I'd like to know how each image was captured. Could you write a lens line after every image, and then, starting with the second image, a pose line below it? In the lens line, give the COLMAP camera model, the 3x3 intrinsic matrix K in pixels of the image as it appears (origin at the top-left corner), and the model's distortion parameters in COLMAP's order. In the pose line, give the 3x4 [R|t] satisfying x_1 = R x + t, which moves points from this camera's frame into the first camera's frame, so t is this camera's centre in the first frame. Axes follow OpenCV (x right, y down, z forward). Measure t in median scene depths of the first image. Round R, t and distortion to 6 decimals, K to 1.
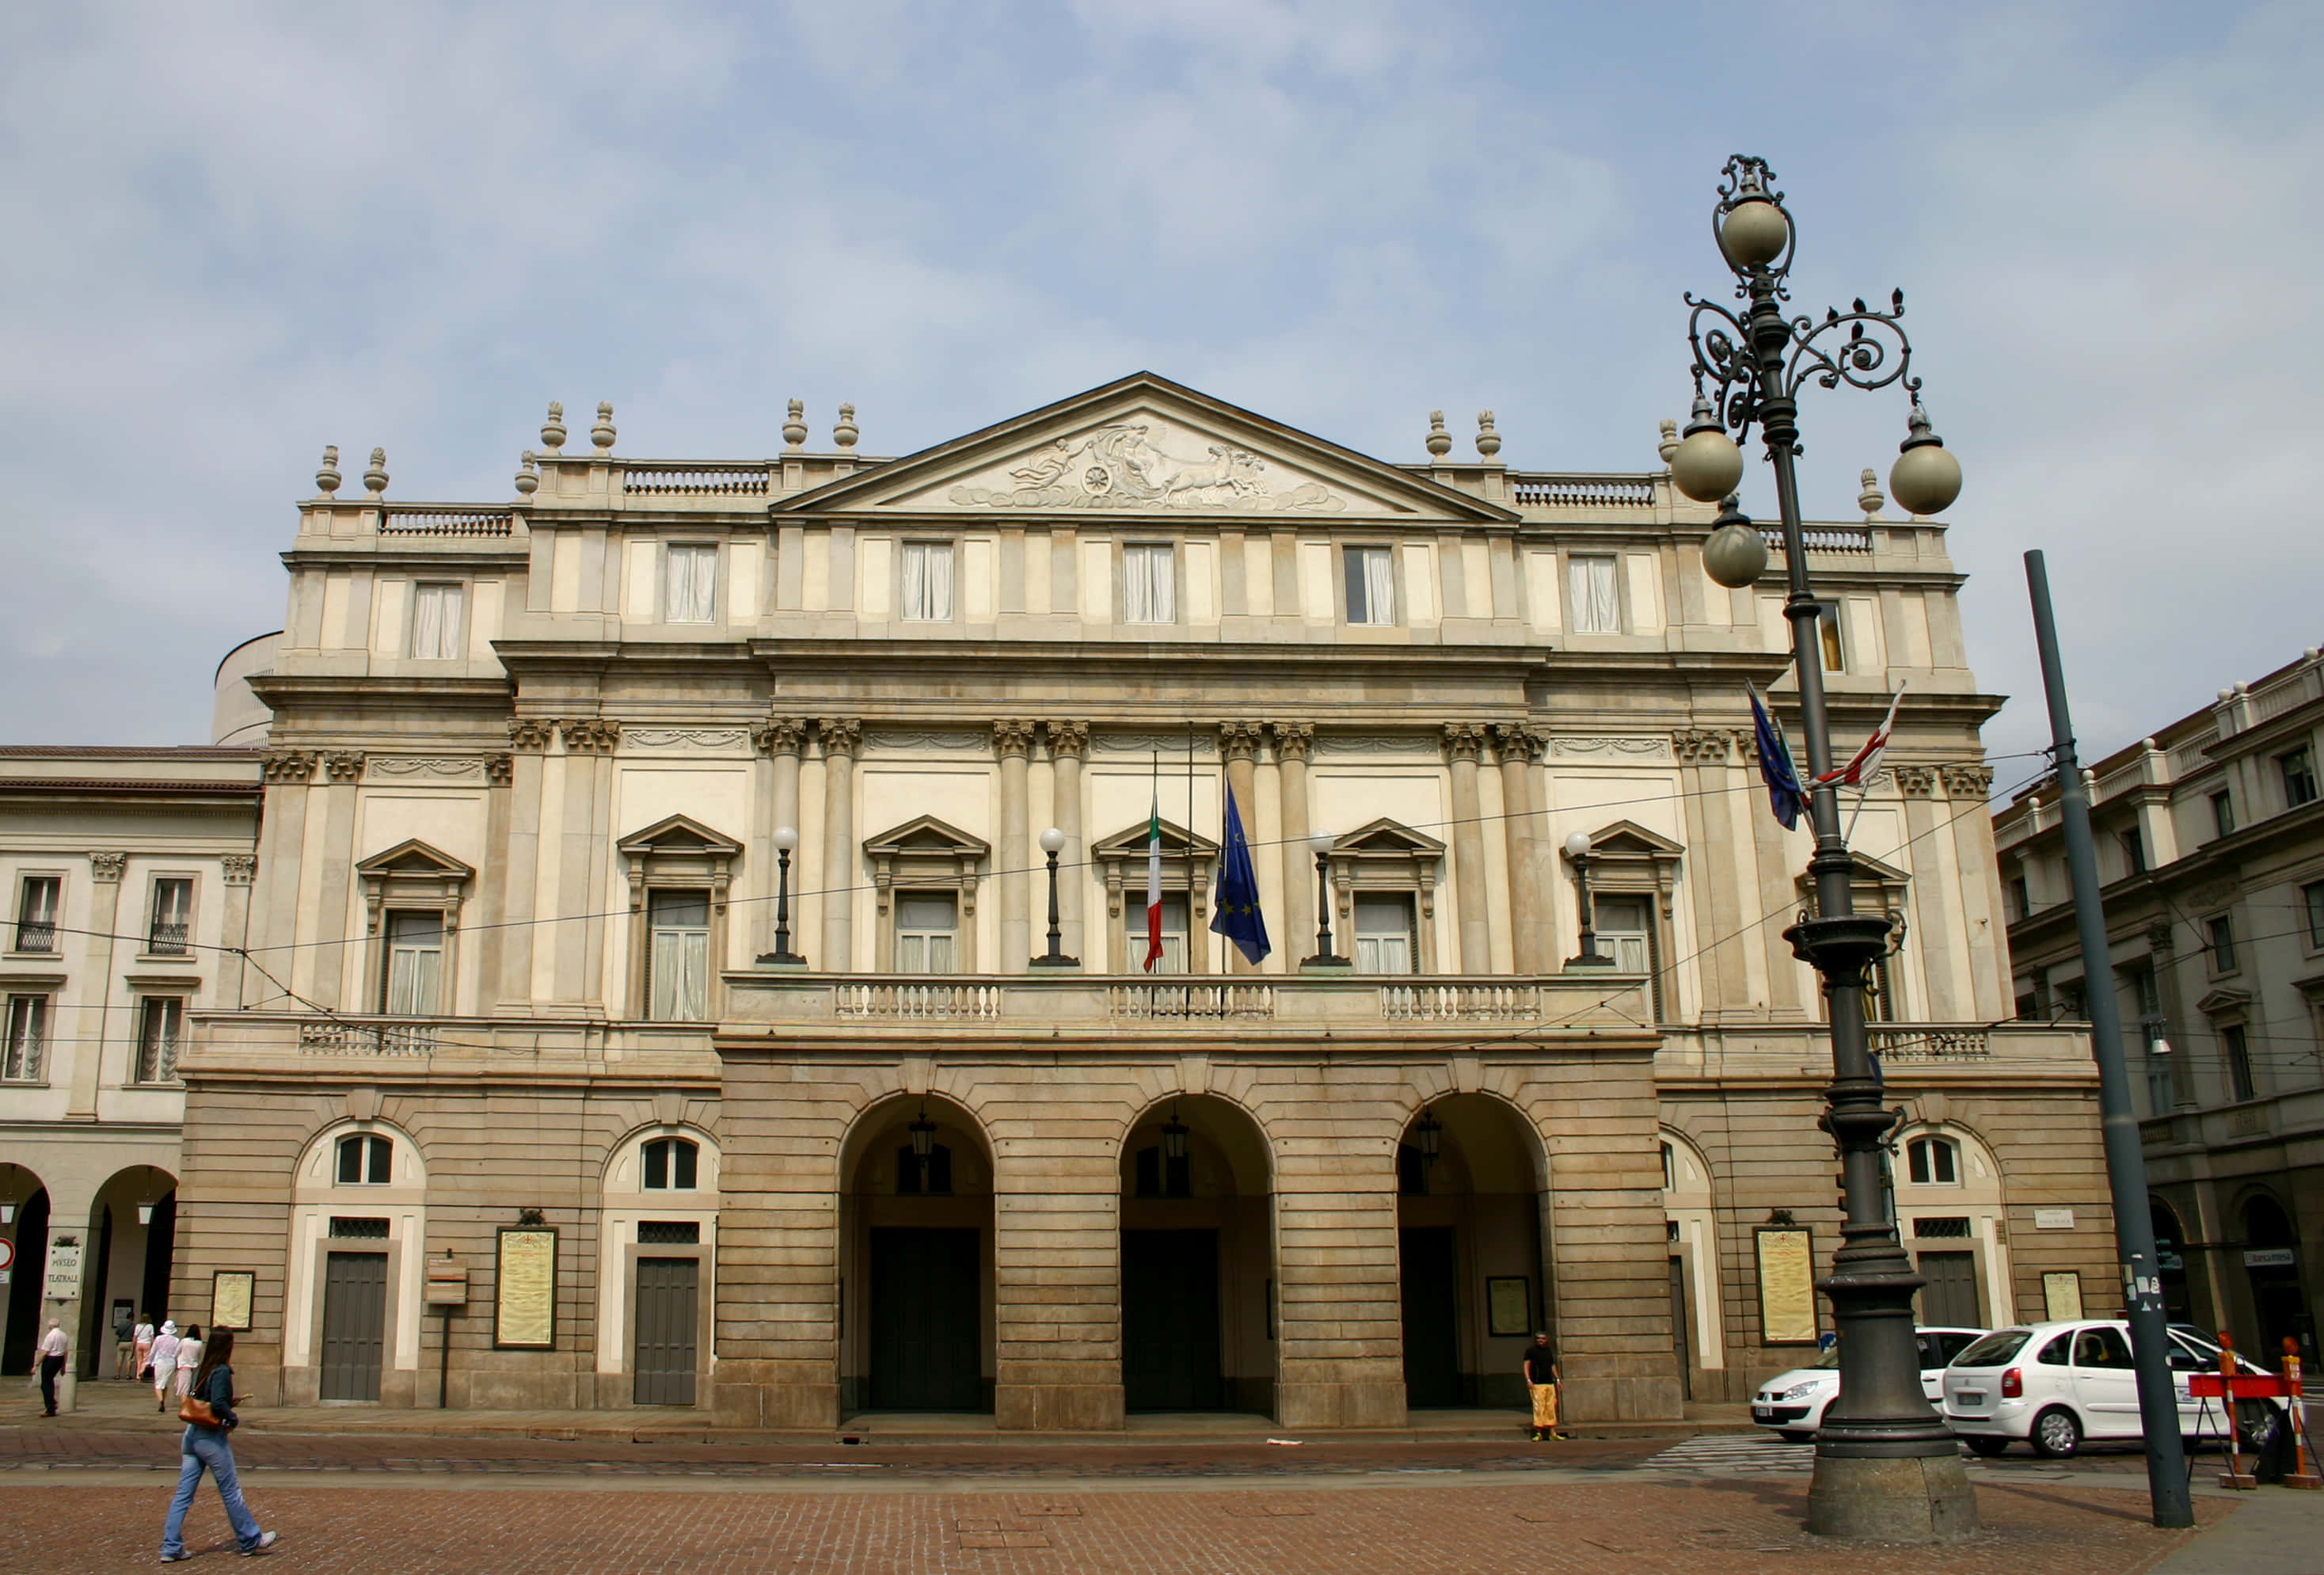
lens RADIAL K [[1906.8, 0, 1014.5], [0, 1906.8, 785.4], [0, 0, 1]] dist [-0.068676, 0.008837]
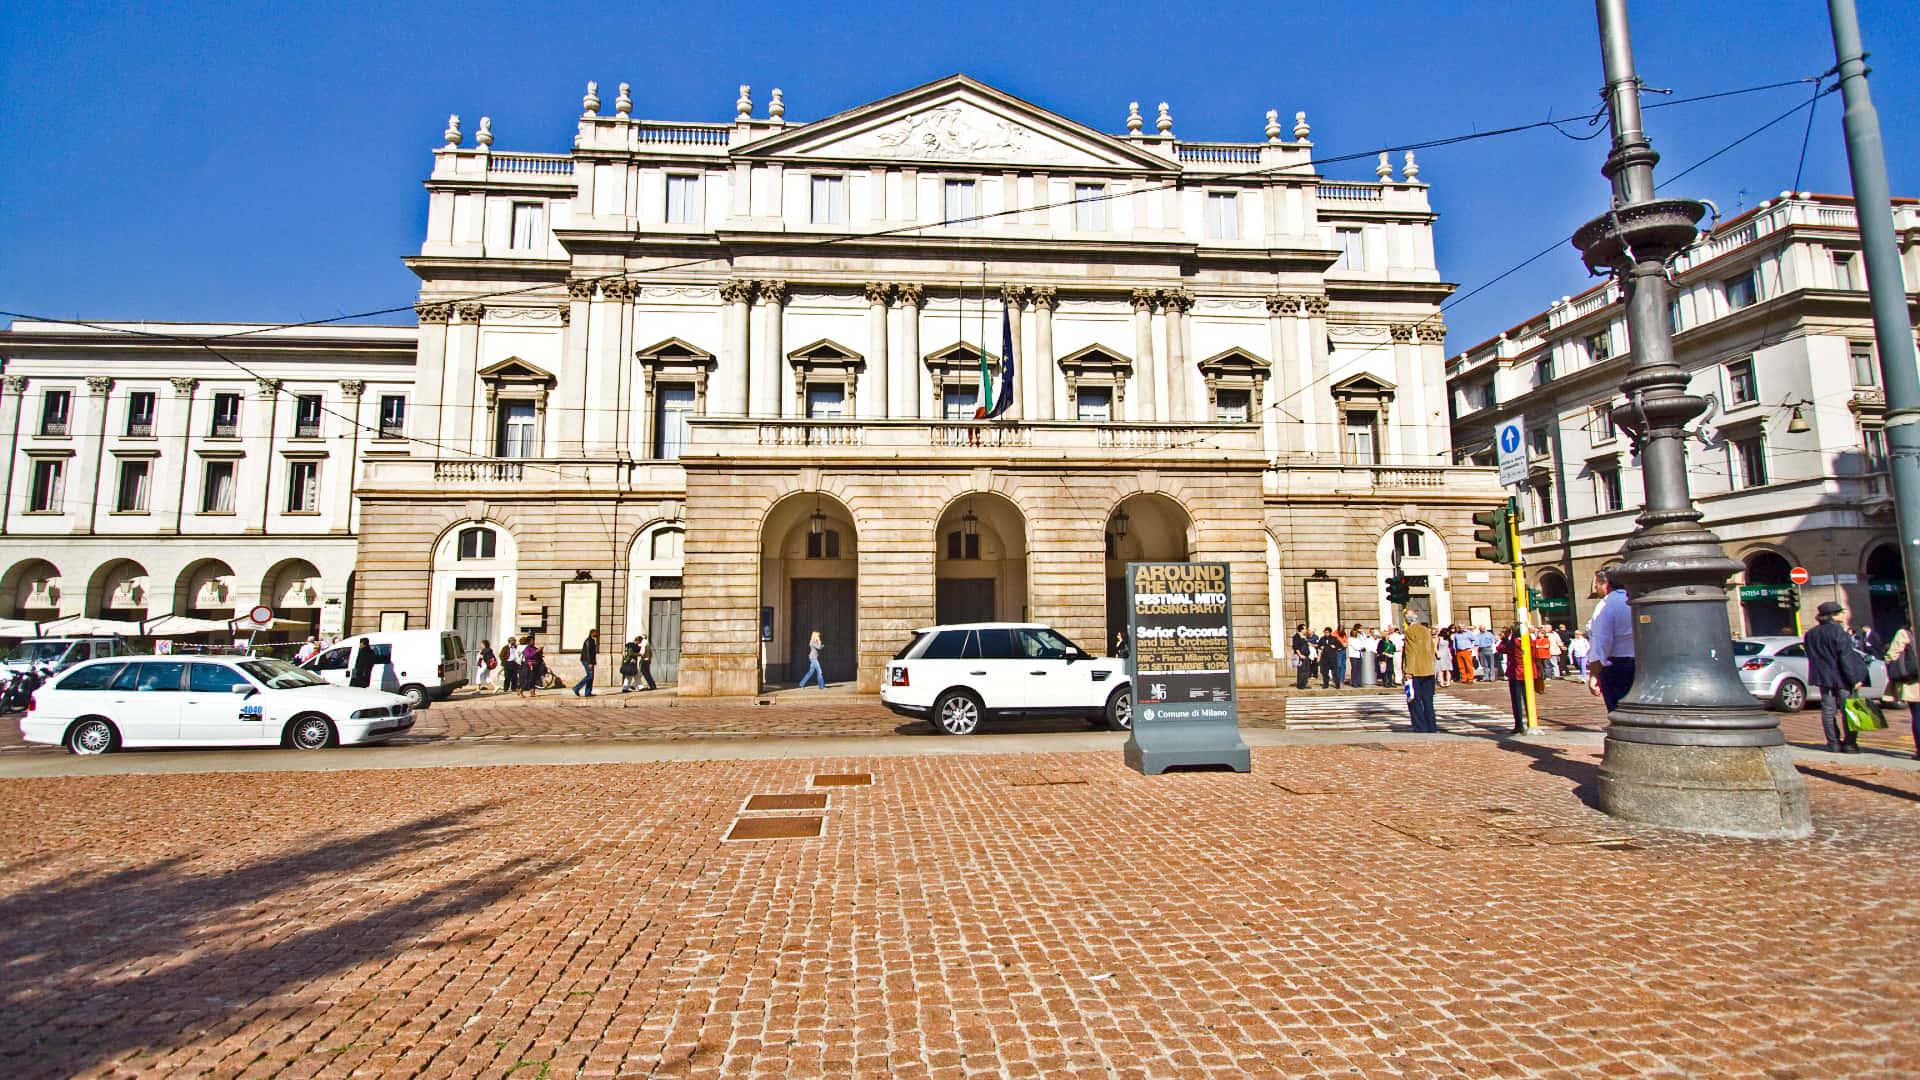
lens RADIAL K [[851.7, 0, 952.9], [0, 851.7, 514.3], [0, 0, 1]] dist [0.015325, 0.000043]
pose [[0.998872, -0.002342, 0.047425, 0.029775], [-0.003504, 0.992422, 0.122823, 0.077739], [-0.047354, -0.122850, 0.991295, 0.235318]]
